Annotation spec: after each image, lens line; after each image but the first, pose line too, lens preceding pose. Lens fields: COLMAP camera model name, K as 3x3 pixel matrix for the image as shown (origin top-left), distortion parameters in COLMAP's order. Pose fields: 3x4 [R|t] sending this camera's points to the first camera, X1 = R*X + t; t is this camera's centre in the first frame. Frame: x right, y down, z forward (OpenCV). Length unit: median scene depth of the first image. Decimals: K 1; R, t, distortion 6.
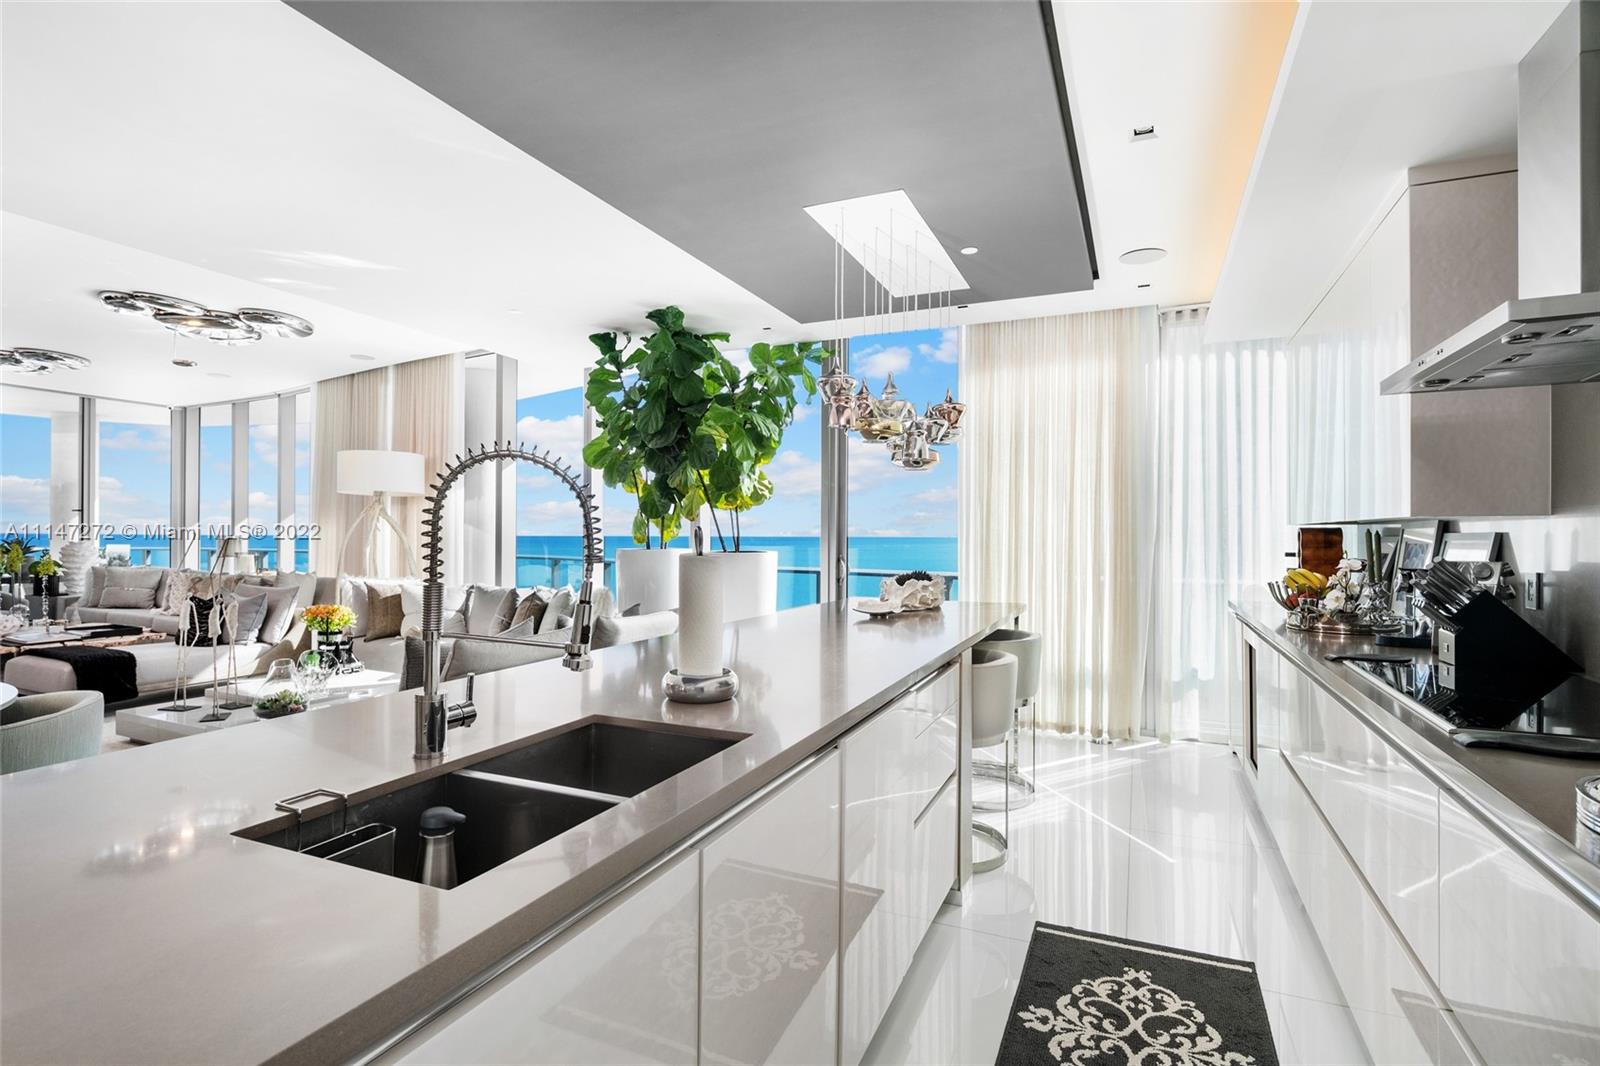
lens RADIAL K [[766.8, 0, 796.5], [0, 766.8, 537.6], [0, 0, 1]] dist [-0.005157, -0.003187]
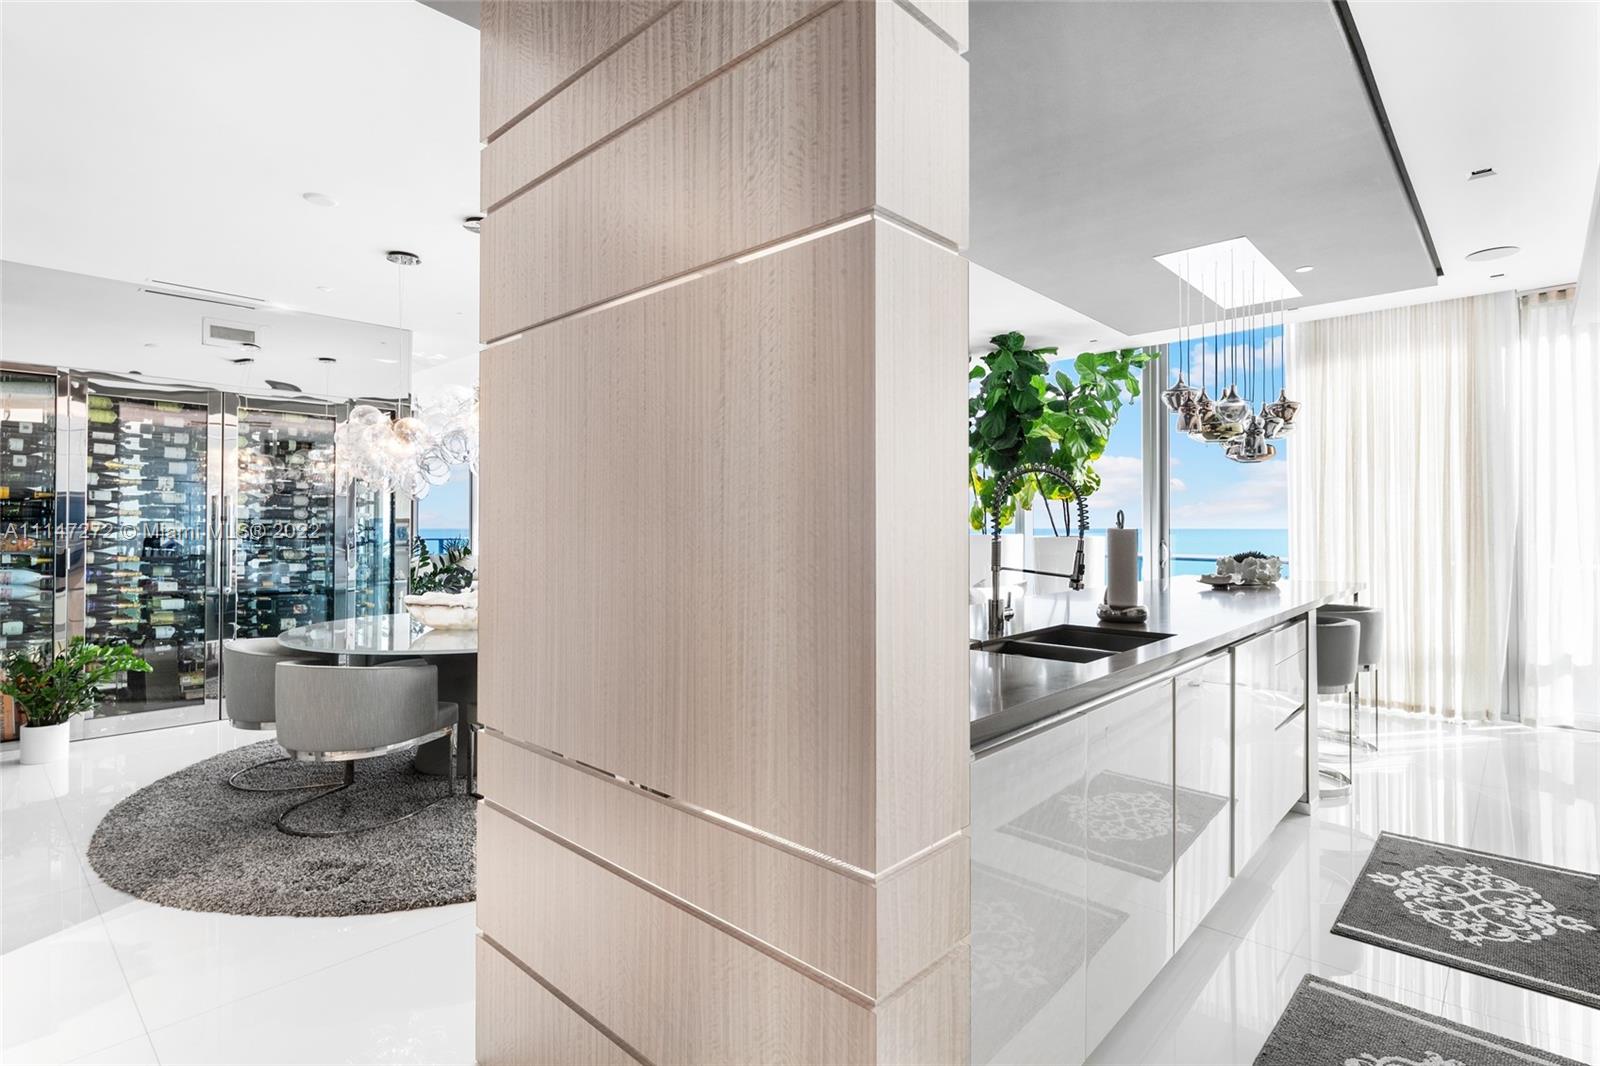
lens RADIAL K [[766.8, 0, 801.2], [0, 766.8, 520.1], [0, 0, 1]] dist [-0.005157, -0.003187]
pose [[0.942983, -0.006639, -0.332775, -0.081407], [0.002094, 0.999900, -0.014014, 0.010311], [0.332834, 0.012519, 0.942902, -0.247499]]
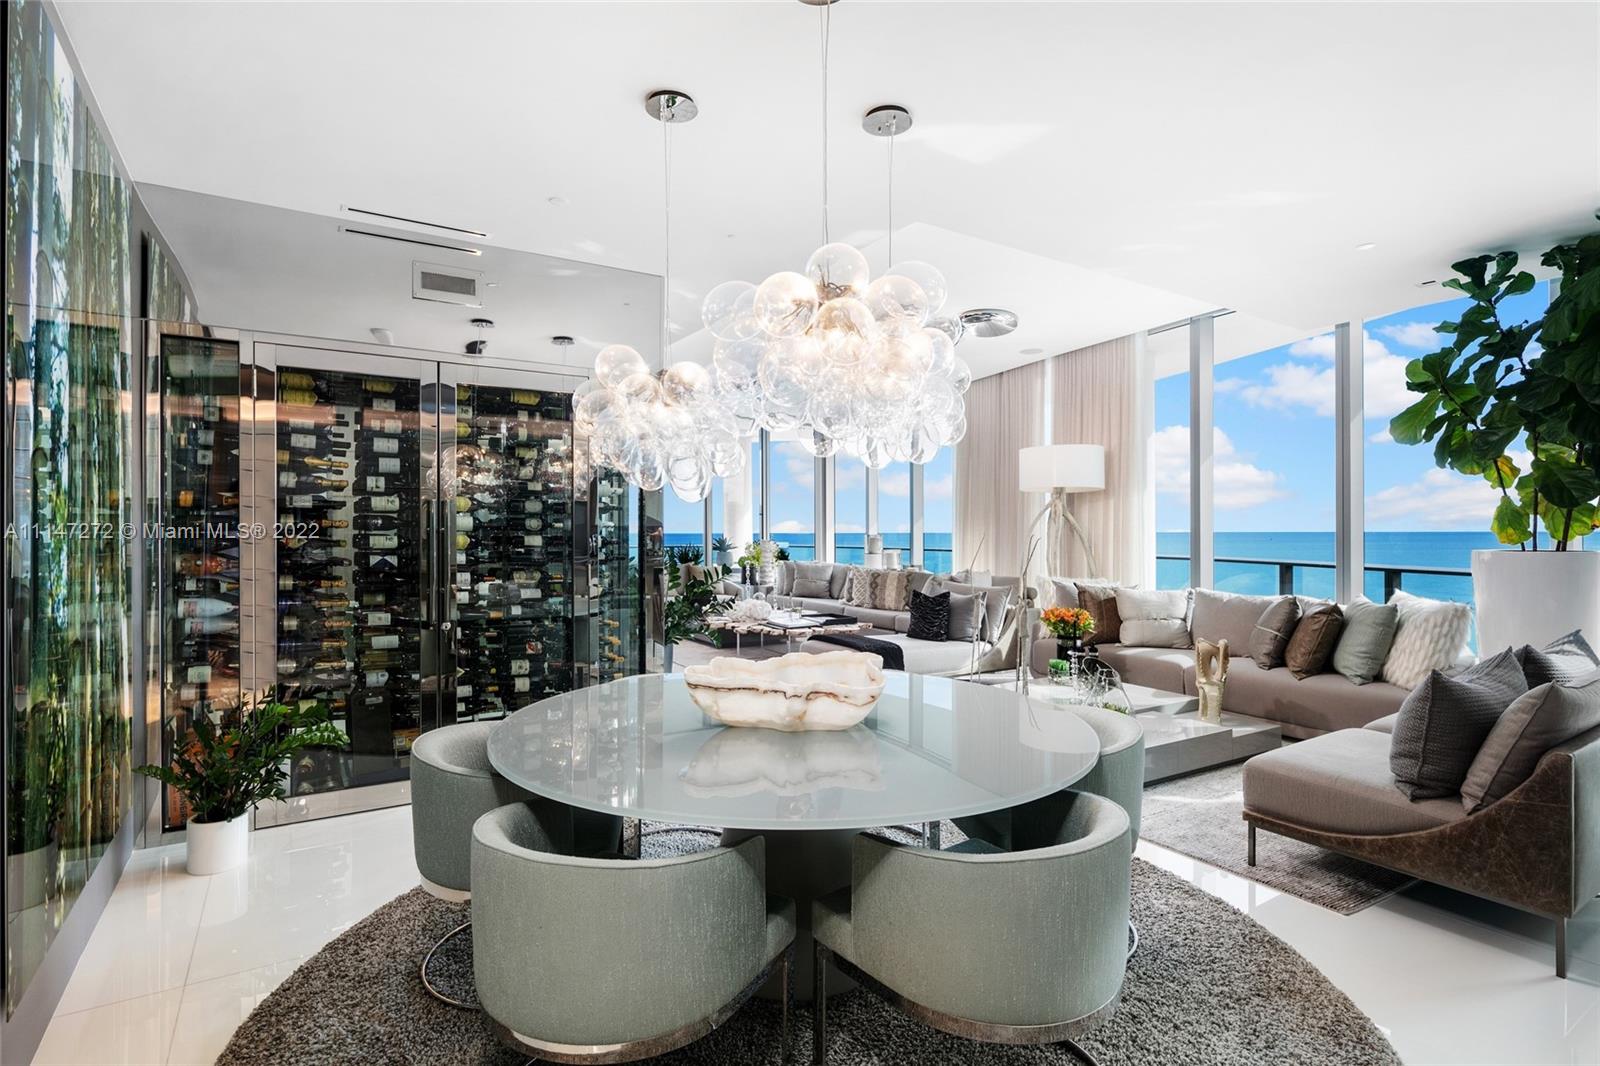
lens RADIAL K [[766.8, 0, 800.1], [0, 766.8, 534.0], [0, 0, 1]] dist [-0.005157, -0.003187]
pose [[0.826619, -0.003503, -0.562751, -0.433862], [0.002858, 0.999994, -0.002027, -0.002187], [0.562754, 0.000067, 0.826624, 0.037792]]
